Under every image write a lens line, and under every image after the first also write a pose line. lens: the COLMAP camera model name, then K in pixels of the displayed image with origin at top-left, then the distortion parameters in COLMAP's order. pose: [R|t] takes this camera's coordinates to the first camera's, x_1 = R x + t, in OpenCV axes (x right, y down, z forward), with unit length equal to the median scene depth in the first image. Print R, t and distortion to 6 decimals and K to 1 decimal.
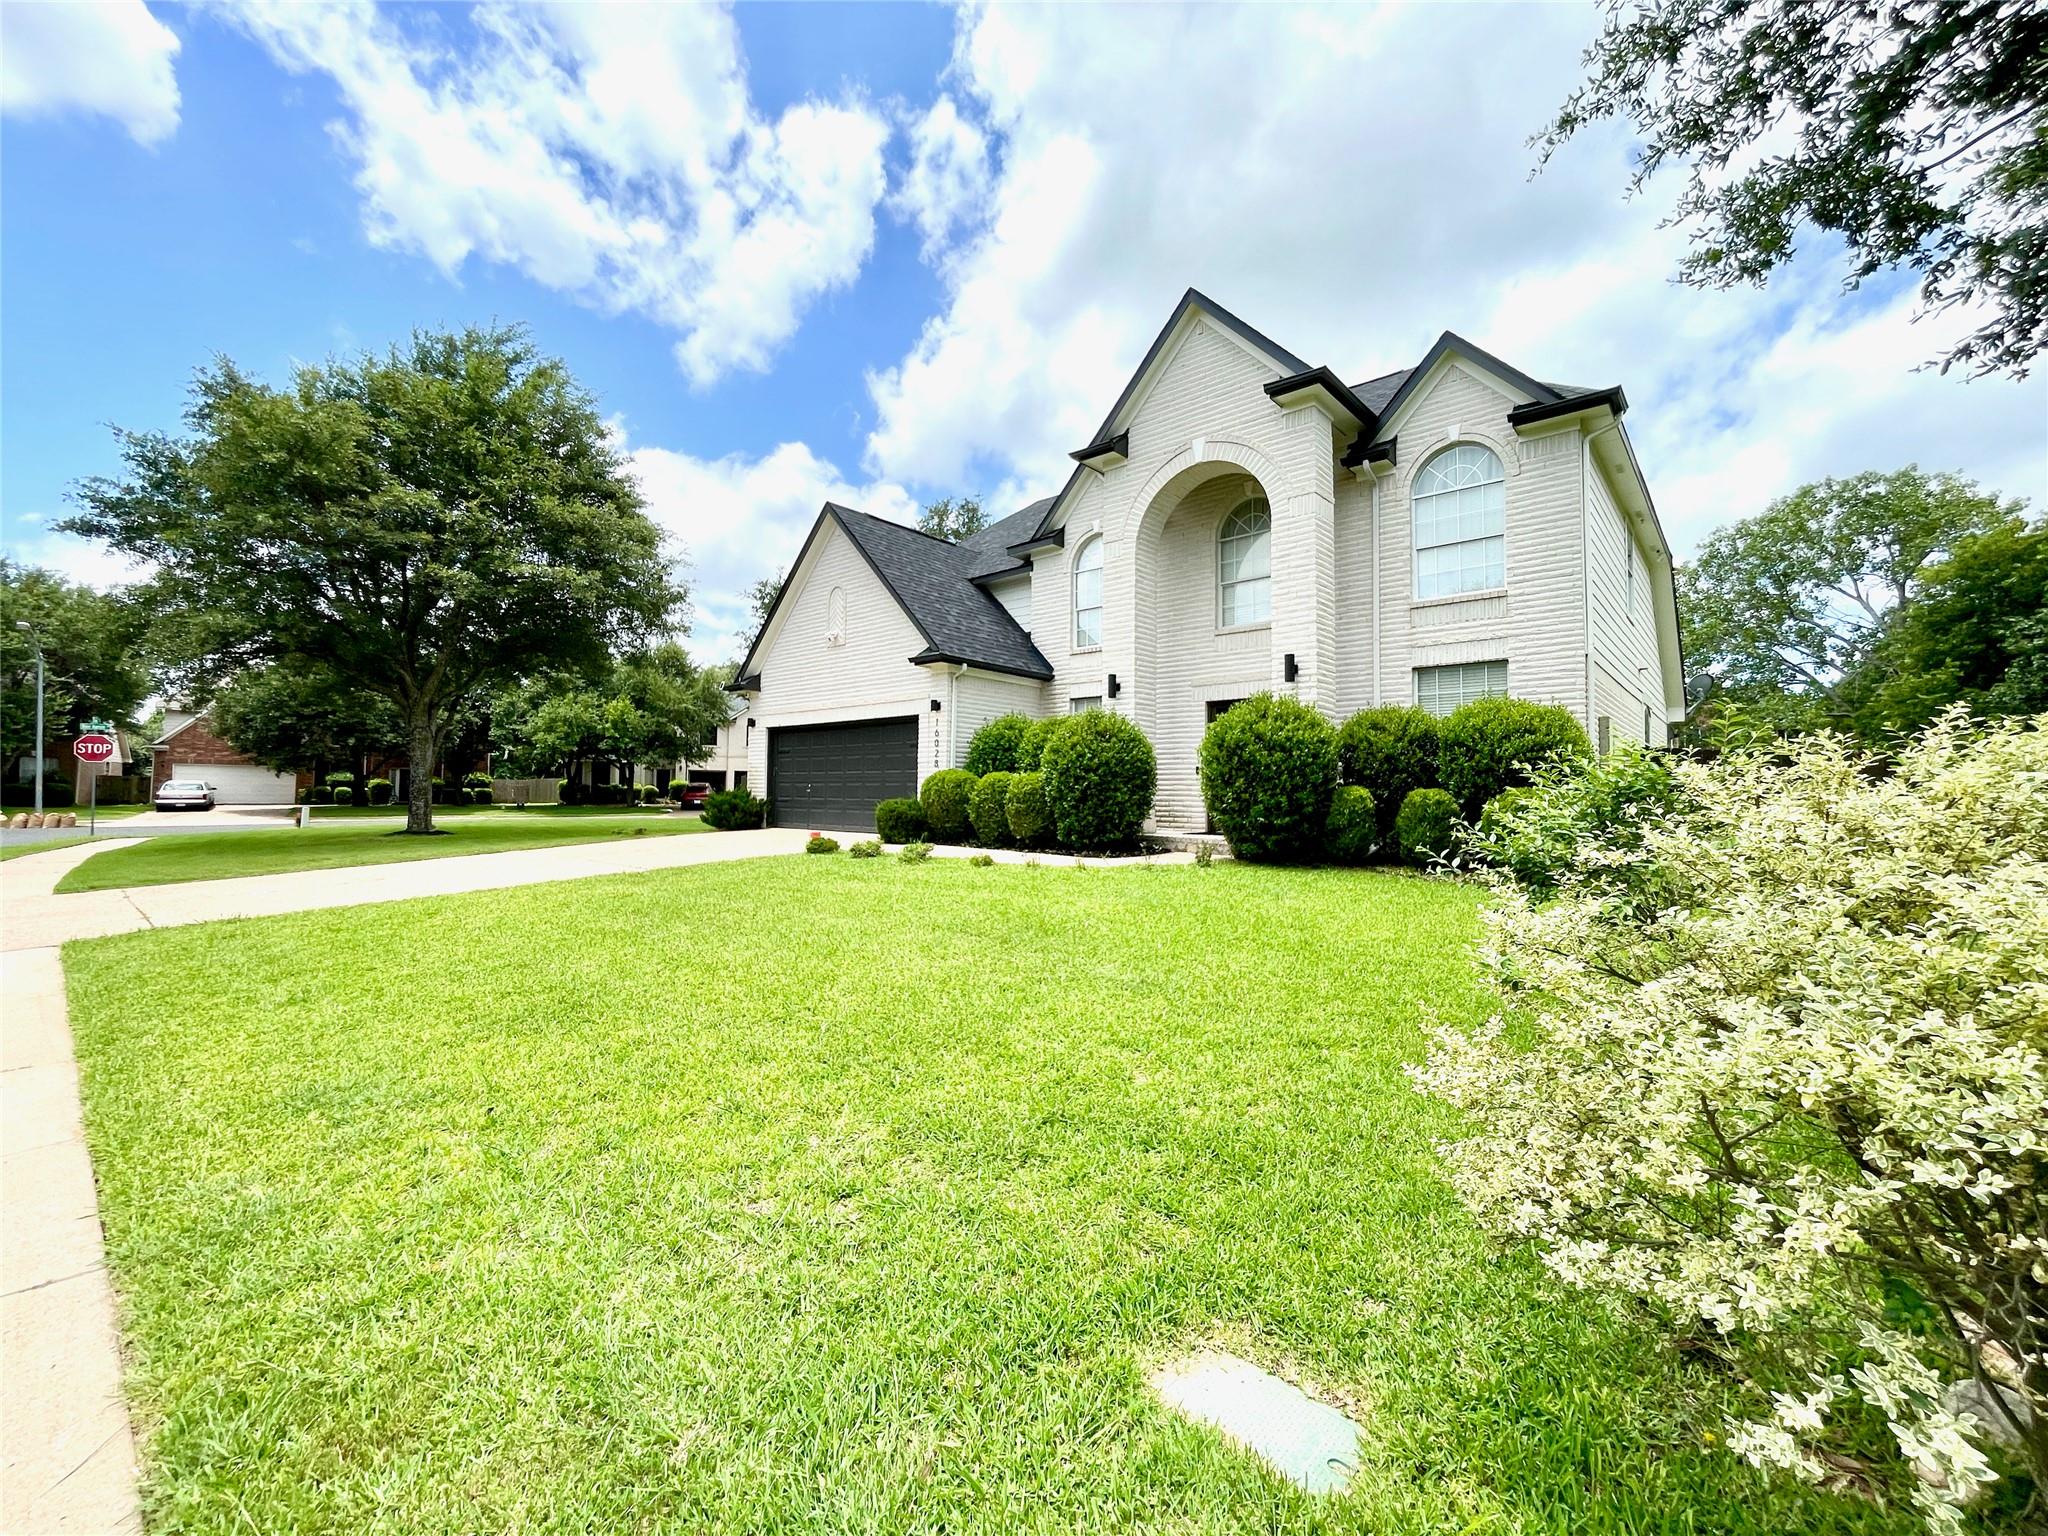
lens RADIAL K [[829.1, 0, 1024.0], [0, 829.1, 768.0], [0, 0, 1]] dist [-0.001082, -0.000021]
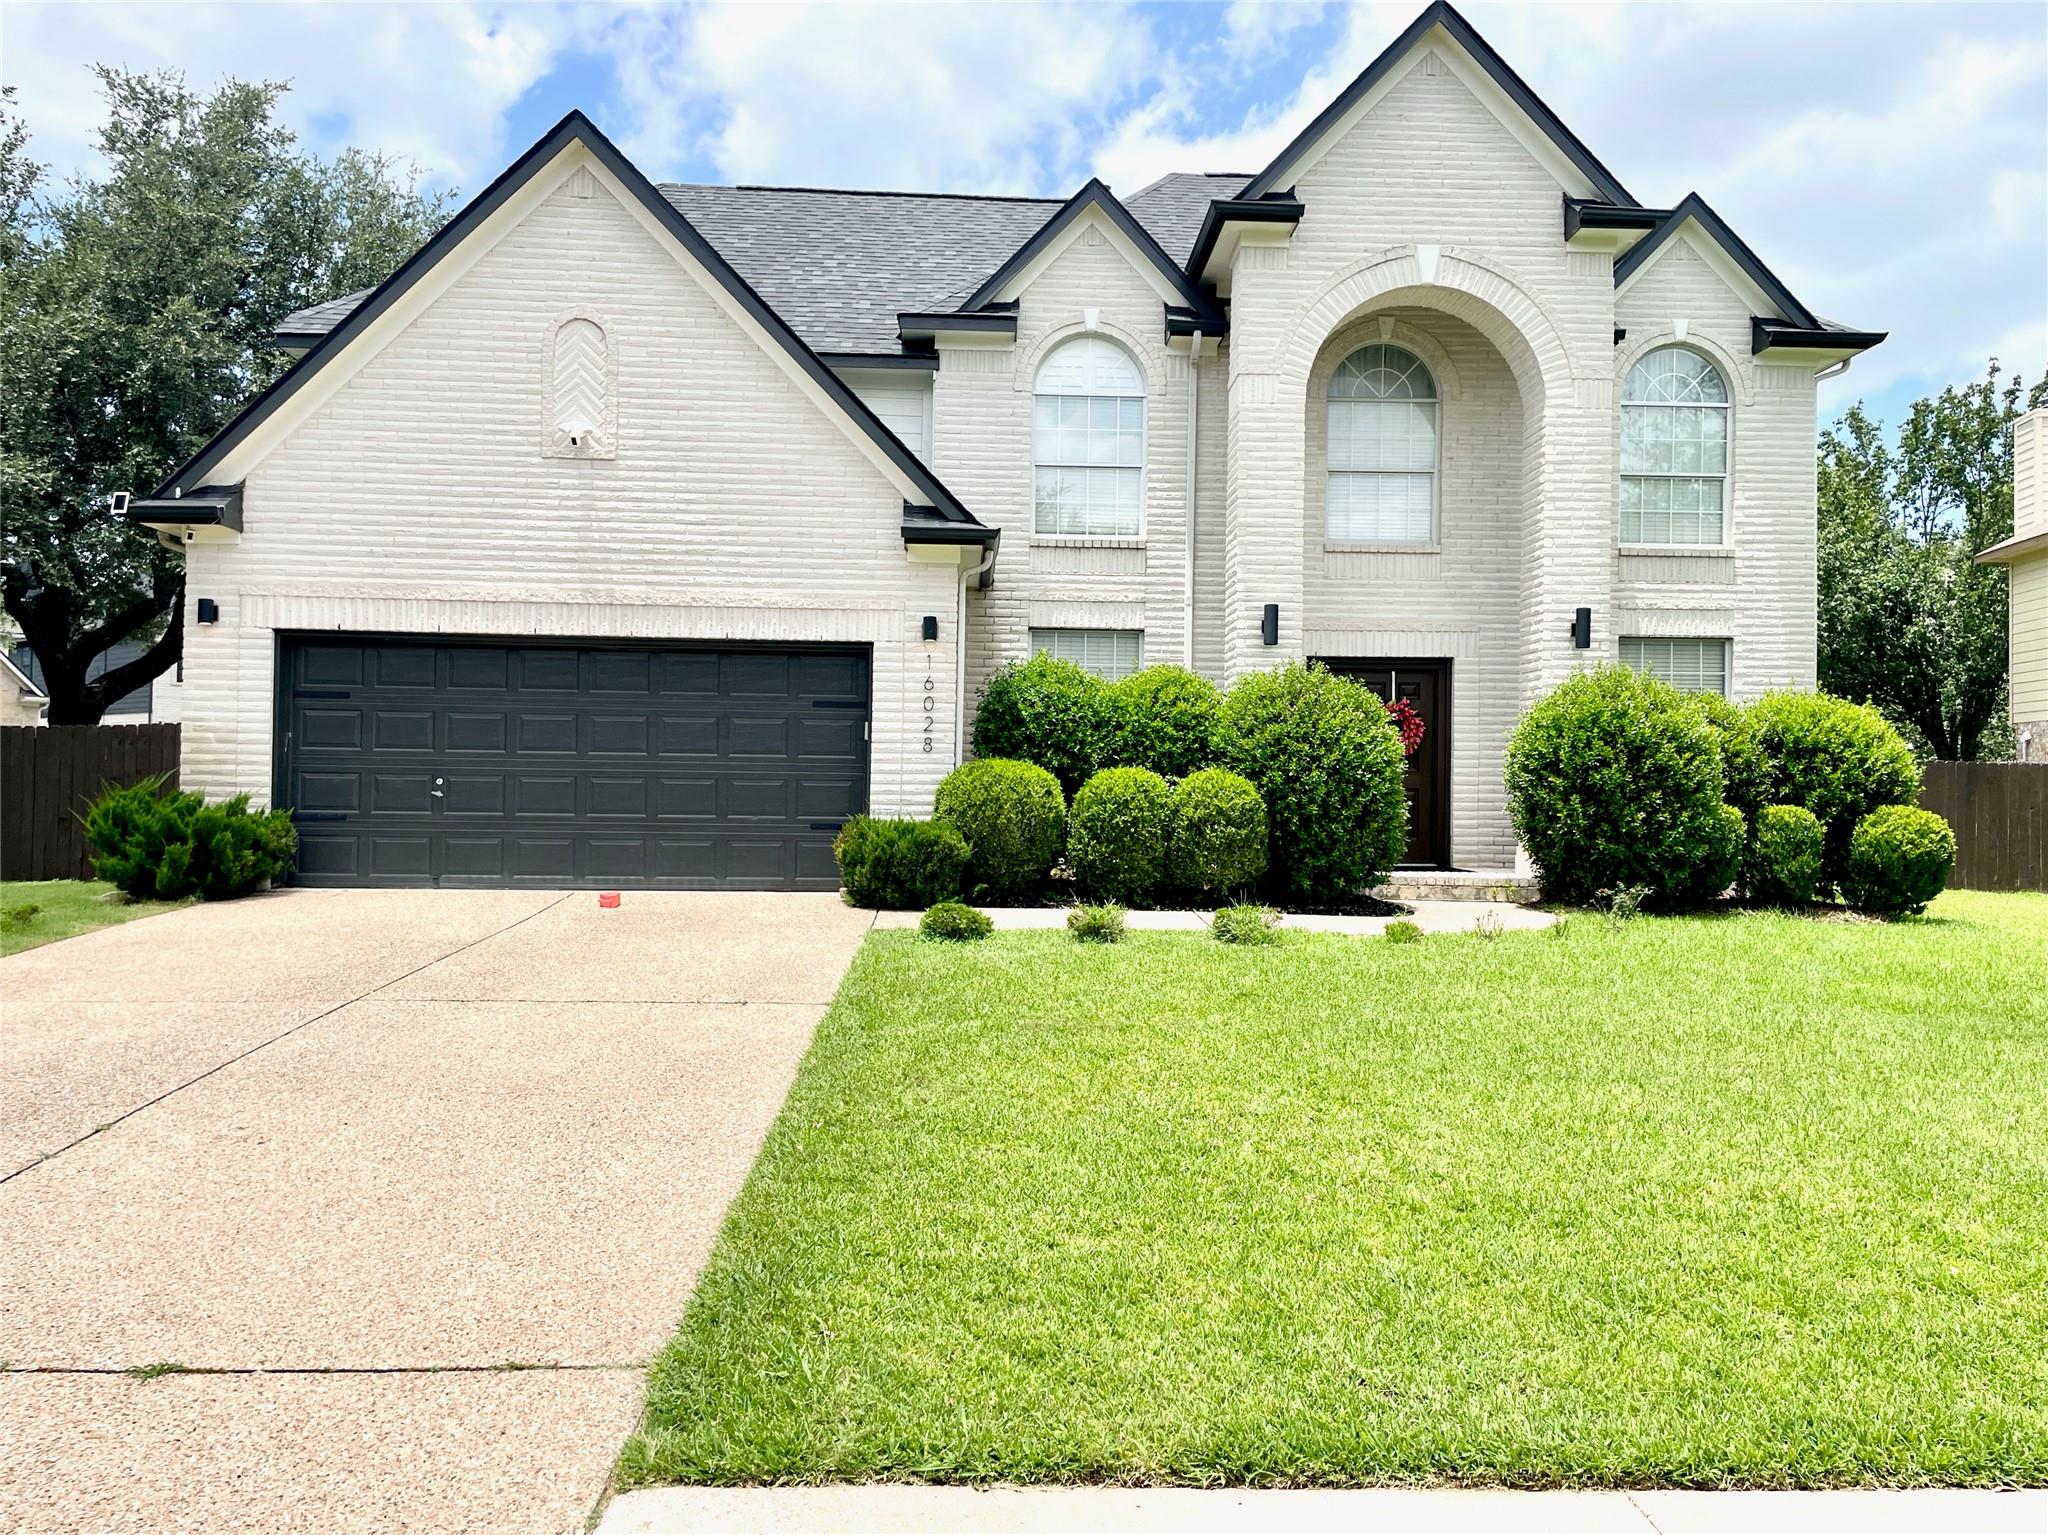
lens RADIAL K [[1543.0, 0, 1024.0], [0, 1543.0, 767.5], [0, 0, 1]] dist [0.087329, -0.132931]
pose [[0.722544, 0.011497, 0.691229, -0.747091], [-0.029460, 0.999466, 0.014171, -0.007204], [-0.690697, -0.030603, 0.722497, 0.312971]]
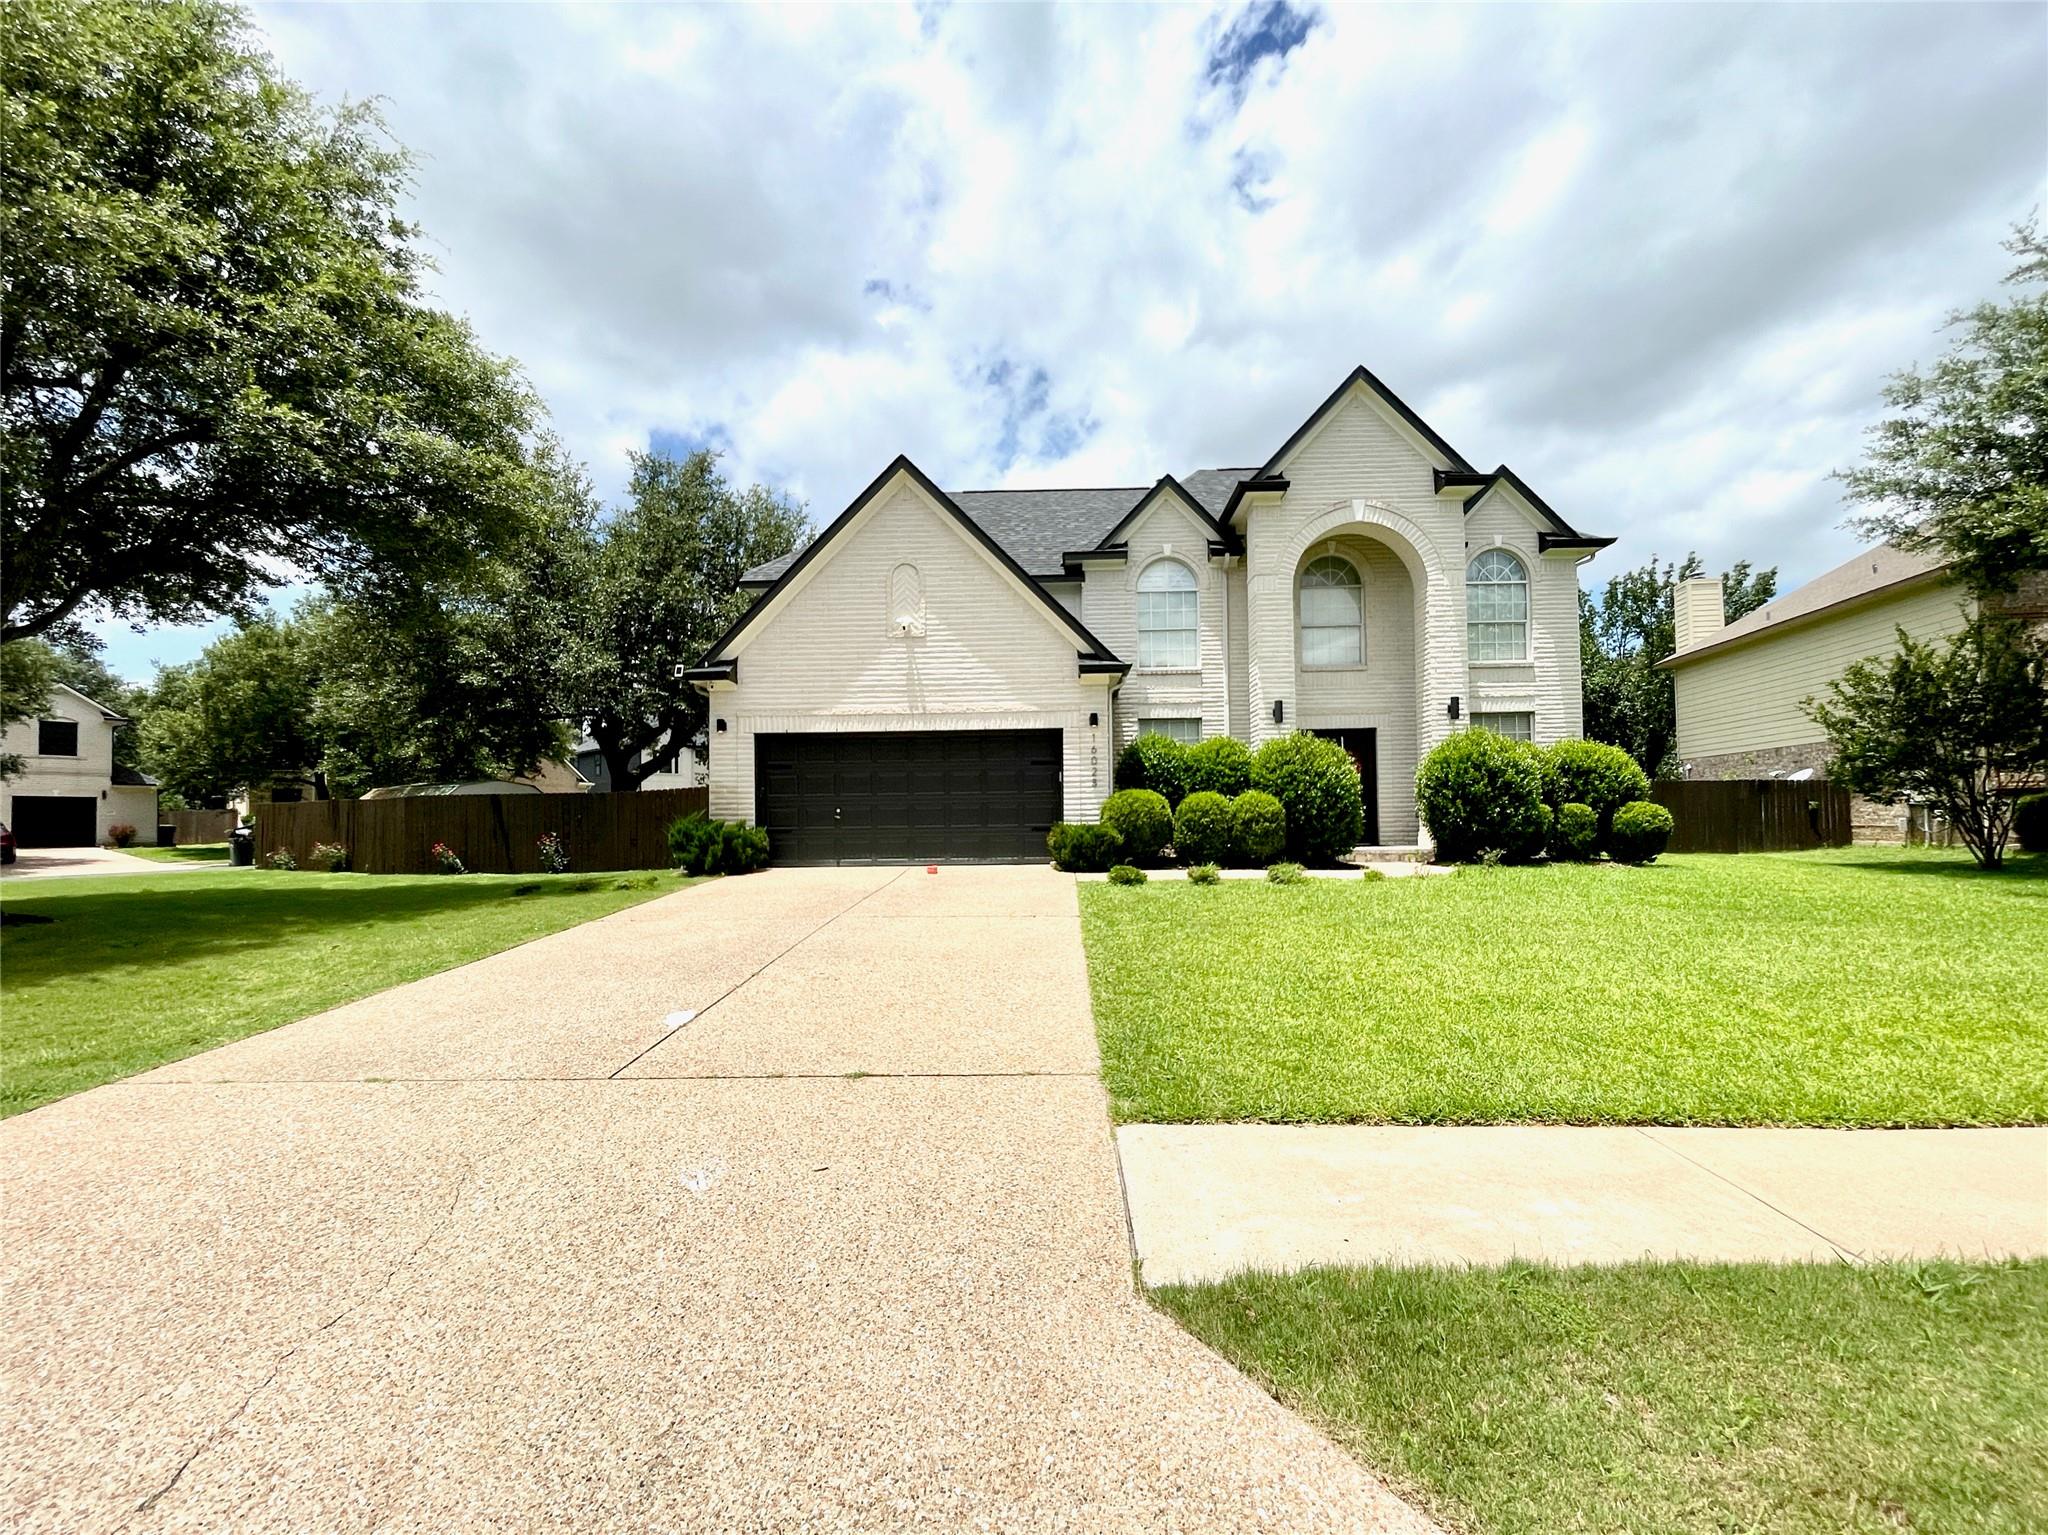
lens RADIAL K [[860.5, 0, 1020.5], [0, 860.5, 807.7], [0, 0, 1]] dist [-0.011637, 0.000042]
pose [[0.775169, -0.010024, 0.631674, -0.811941], [0.001079, 0.999894, 0.014543, 0.007487], [-0.631752, -0.010591, 0.775098, 0.340968]]
